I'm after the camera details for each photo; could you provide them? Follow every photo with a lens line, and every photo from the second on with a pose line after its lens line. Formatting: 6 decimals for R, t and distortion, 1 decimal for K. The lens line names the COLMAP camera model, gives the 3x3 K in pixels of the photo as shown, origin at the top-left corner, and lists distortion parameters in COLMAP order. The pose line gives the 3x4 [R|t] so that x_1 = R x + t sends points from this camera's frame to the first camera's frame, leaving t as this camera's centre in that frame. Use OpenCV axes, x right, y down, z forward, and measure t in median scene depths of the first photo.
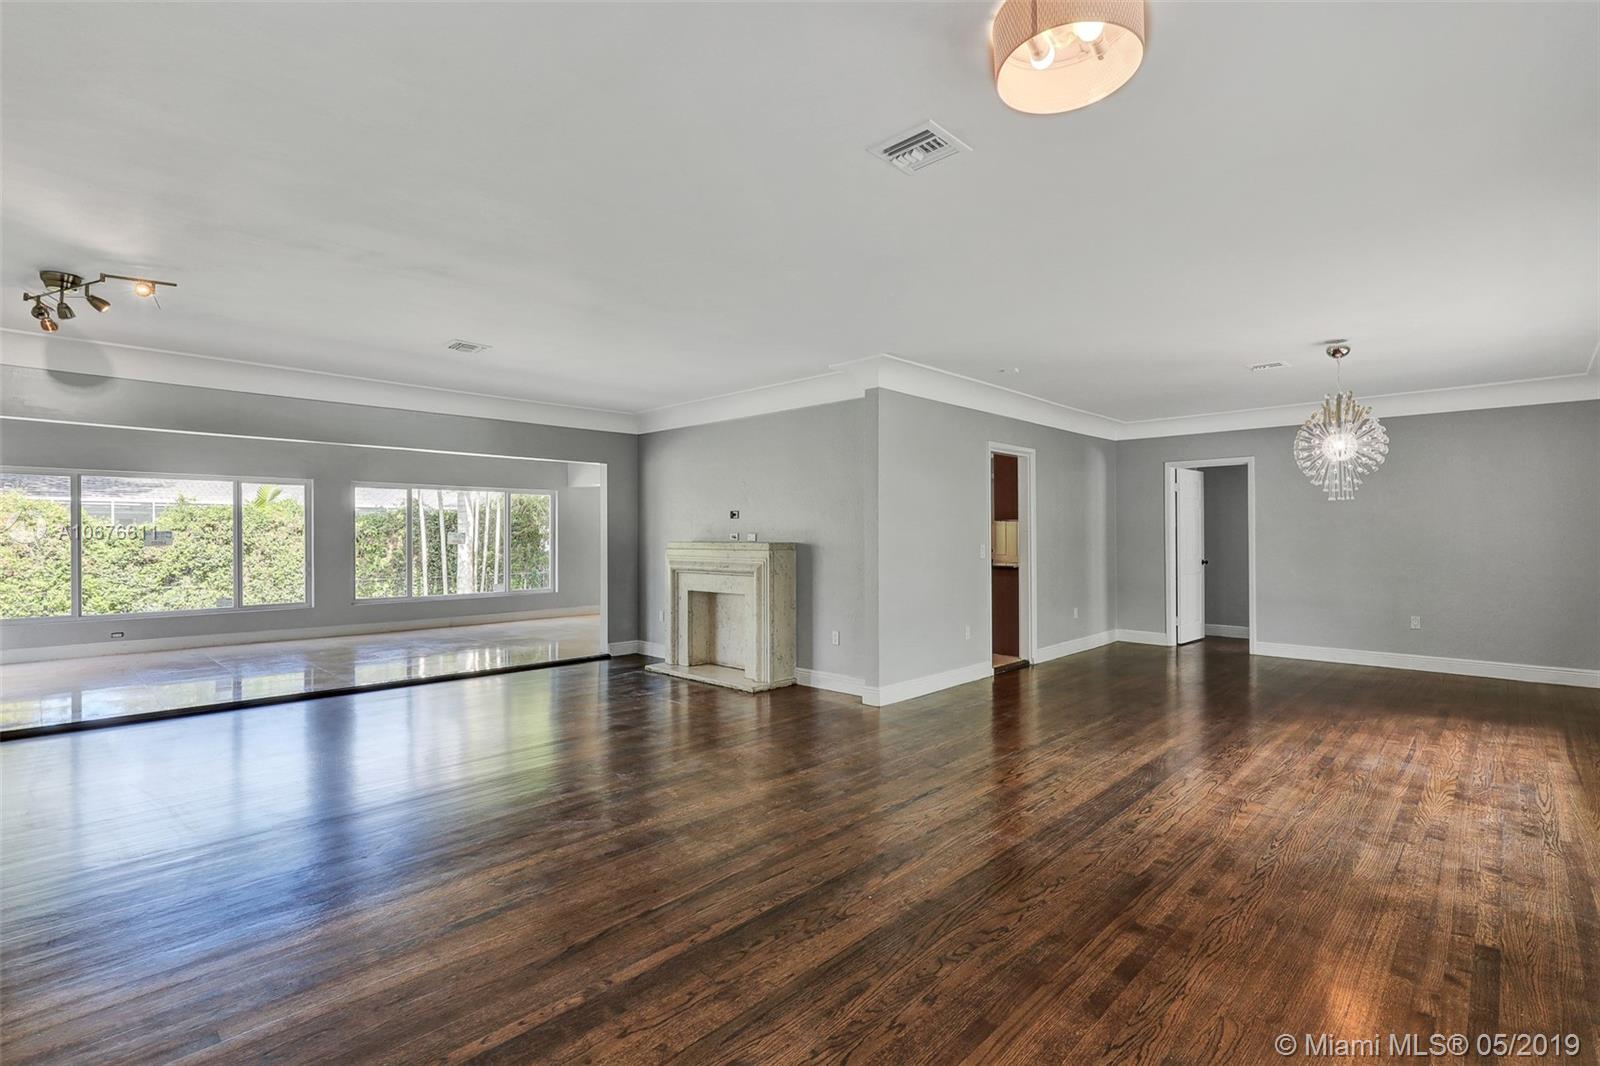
lens RADIAL K [[747.2, 0, 800.0], [0, 747.2, 533.0], [0, 0, 1]] dist [-0.003469, -0.000608]
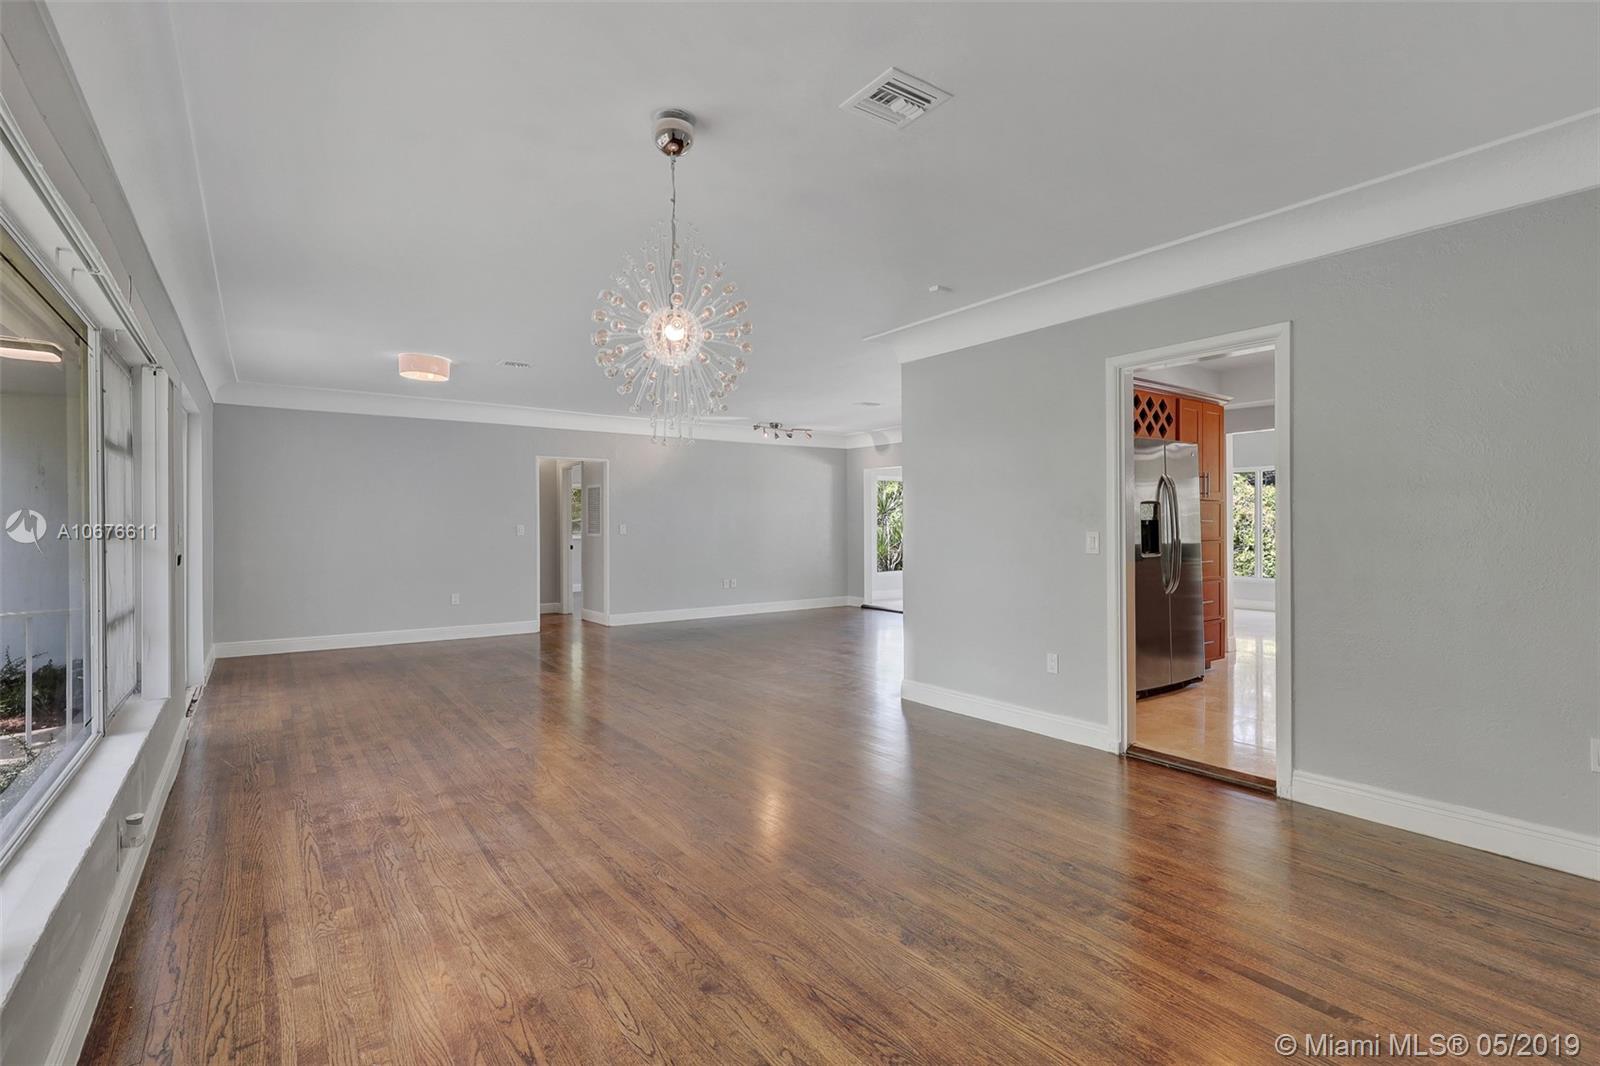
lens RADIAL K [[751.5, 0, 800.8], [0, 751.5, 527.0], [0, 0, 1]] dist [0.000080, -0.000208]
pose [[-0.179460, 0.006899, -0.983741, 0.875724], [0.012333, 0.999913, 0.004763, 0.006589], [0.983688, -0.011278, -0.179529, 0.859021]]
